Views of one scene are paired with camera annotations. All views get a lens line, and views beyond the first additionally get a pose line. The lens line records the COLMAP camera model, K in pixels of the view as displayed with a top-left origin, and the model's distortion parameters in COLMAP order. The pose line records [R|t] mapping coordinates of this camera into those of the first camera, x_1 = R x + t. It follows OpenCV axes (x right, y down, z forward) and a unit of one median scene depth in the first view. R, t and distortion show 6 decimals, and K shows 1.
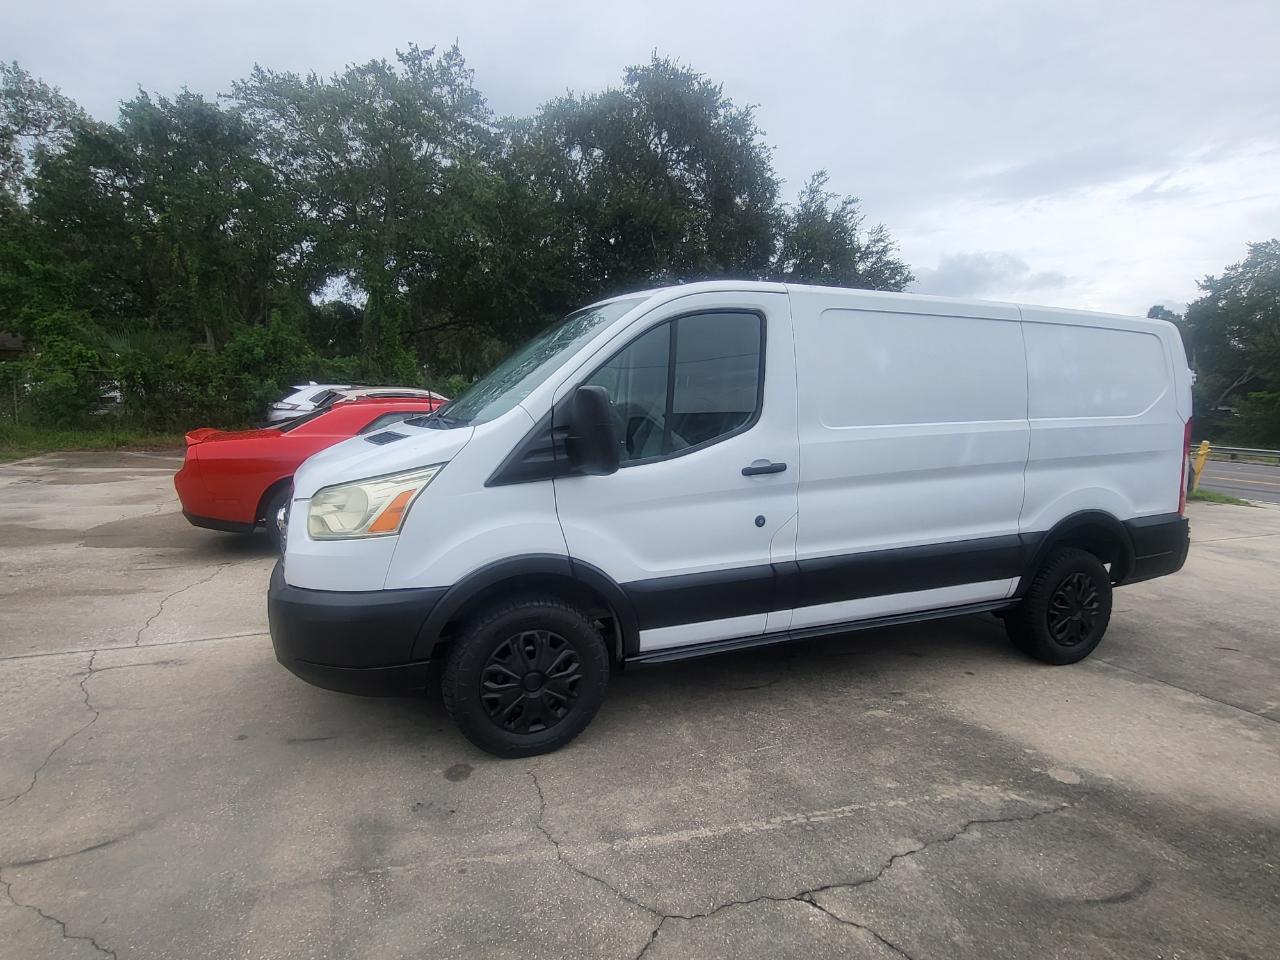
lens RADIAL K [[716.8, 0, 634.7], [0, 716.8, 483.6], [0, 0, 1]] dist [-0.001694, -0.000929]
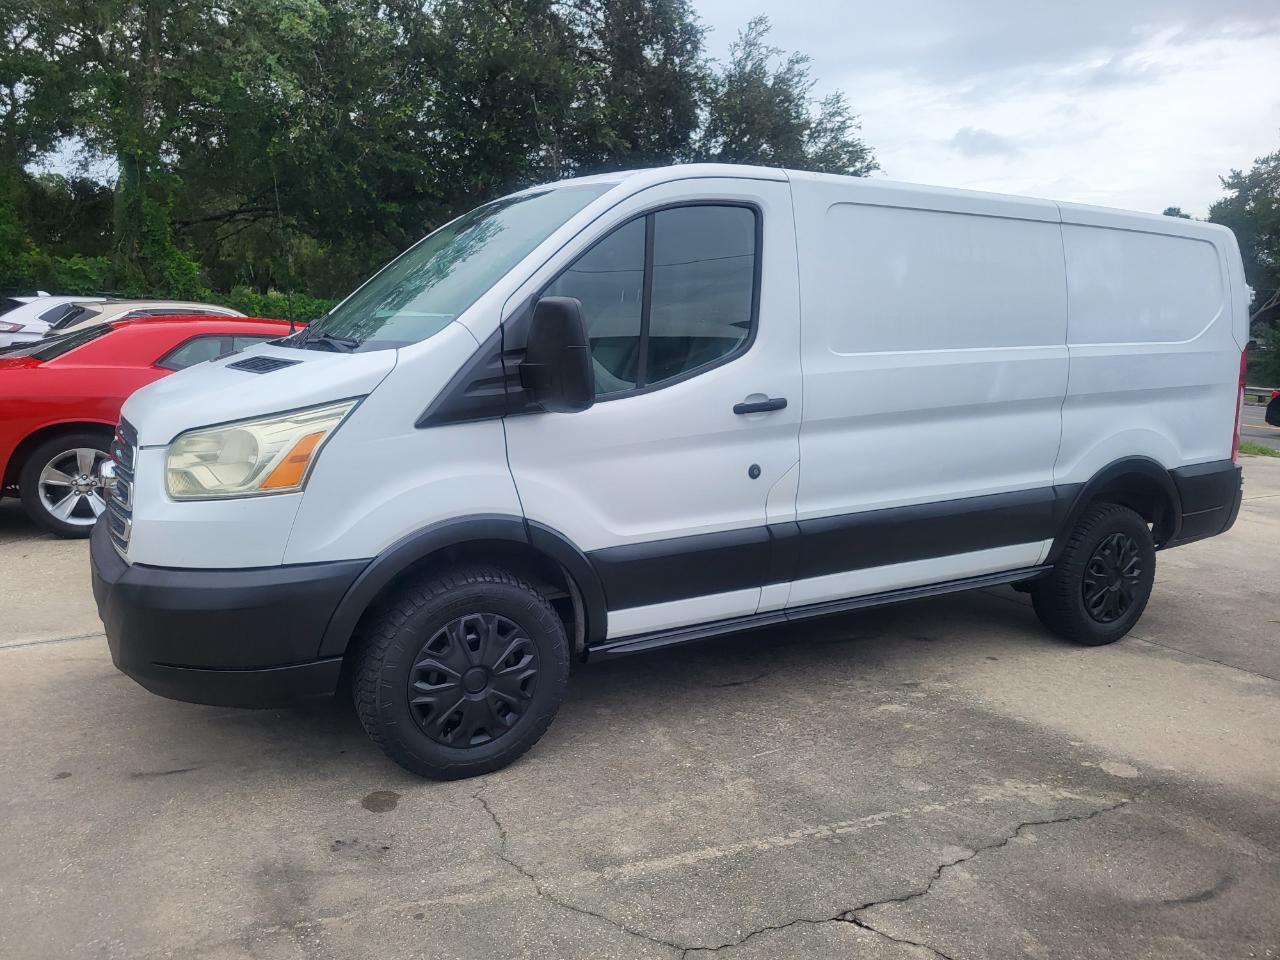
lens RADIAL K [[973.3, 0, 622.9], [0, 973.3, 468.3], [0, 0, 1]] dist [0.038524, -0.018746]
pose [[0.992059, -0.011090, 0.125284, -0.098374], [0.007493, 0.999547, 0.029148, 0.016276], [-0.125551, -0.027978, 0.991693, -0.048087]]
